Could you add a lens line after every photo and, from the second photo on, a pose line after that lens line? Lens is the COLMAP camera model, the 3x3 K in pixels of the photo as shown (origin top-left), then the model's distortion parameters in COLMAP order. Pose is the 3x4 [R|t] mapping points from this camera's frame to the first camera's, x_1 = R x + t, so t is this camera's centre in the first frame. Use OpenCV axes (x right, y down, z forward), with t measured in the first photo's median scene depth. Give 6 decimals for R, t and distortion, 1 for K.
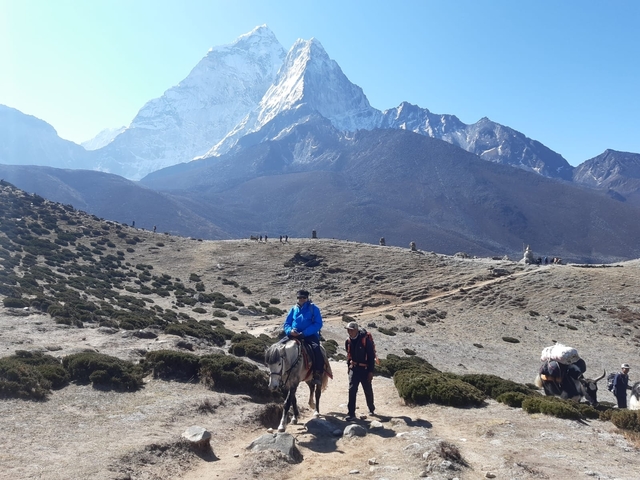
lens RADIAL K [[475.4, 0, 319.5], [0, 475.4, 253.3], [0, 0, 1]] dist [0.052316, -0.002870]
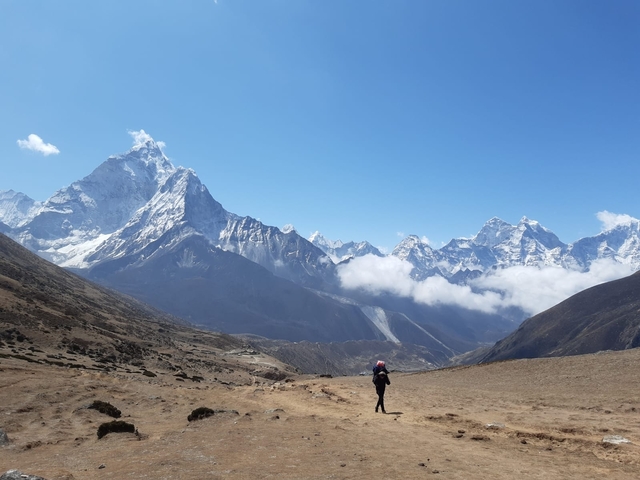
lens RADIAL K [[475.4, 0, 319.5], [0, 475.4, 253.3], [0, 0, 1]] dist [0.052316, -0.002870]
pose [[0.954707, 0.041192, 0.294682, -0.060566], [-0.017602, 0.996455, -0.082261, -0.054825], [-0.297026, 0.073348, 0.952048, -0.597447]]
